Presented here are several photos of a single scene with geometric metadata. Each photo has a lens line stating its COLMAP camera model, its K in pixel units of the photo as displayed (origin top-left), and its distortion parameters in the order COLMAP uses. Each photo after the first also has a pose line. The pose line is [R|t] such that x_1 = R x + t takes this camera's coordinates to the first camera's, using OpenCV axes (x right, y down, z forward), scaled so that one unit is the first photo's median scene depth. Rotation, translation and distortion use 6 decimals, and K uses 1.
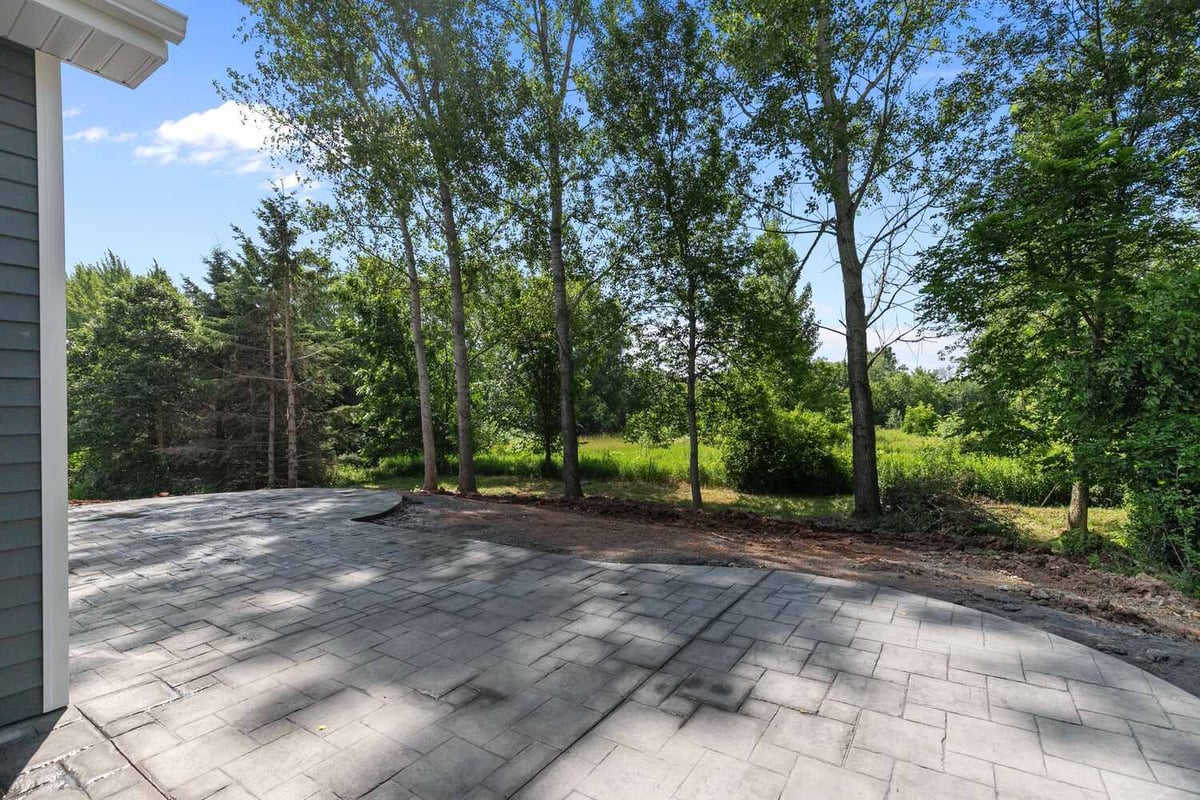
lens RADIAL K [[542.1, 0, 596.6], [0, 542.1, 401.1], [0, 0, 1]] dist [0.001915, 0.000269]
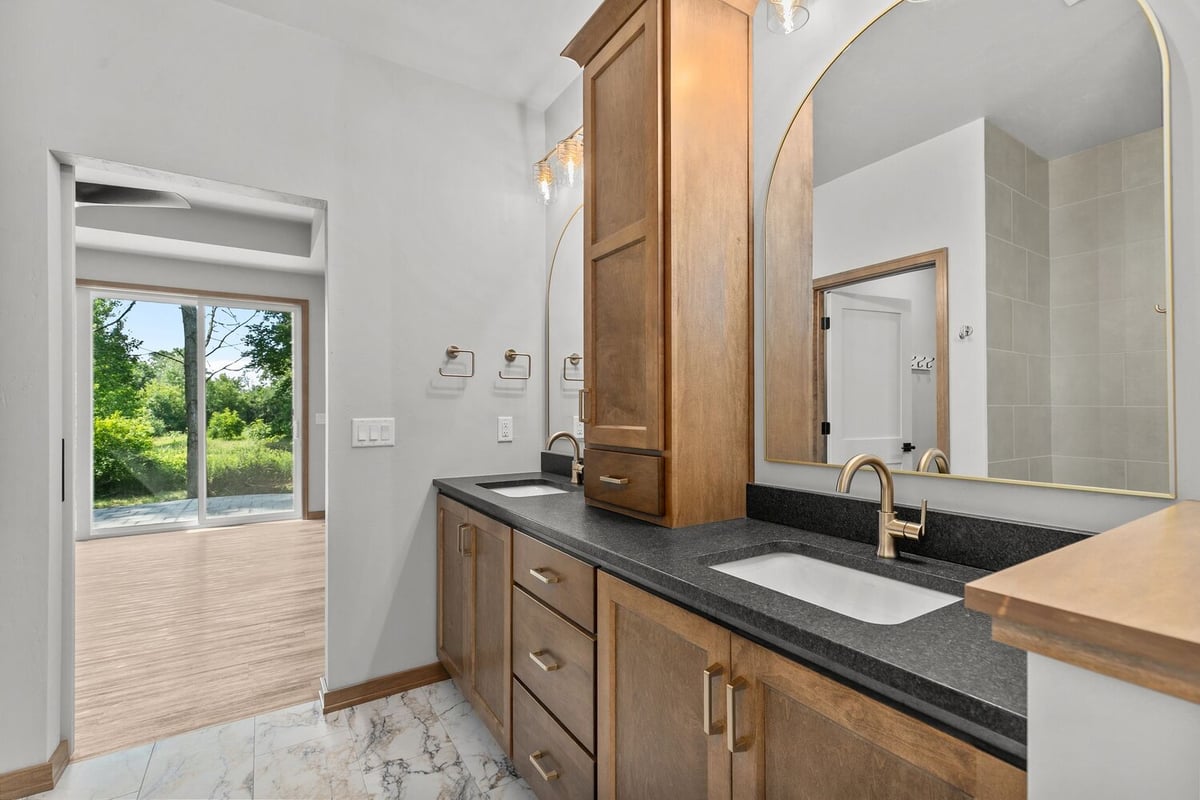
lens RADIAL K [[542.1, 0, 598.9], [0, 542.1, 406.9], [0, 0, 1]] dist [0.001915, 0.000269]
pose [[0.409328, 0.020695, 0.912153, -0.084268], [-0.023729, 0.999646, -0.012031, -0.006668], [-0.912079, -0.016720, 0.409674, -0.117165]]
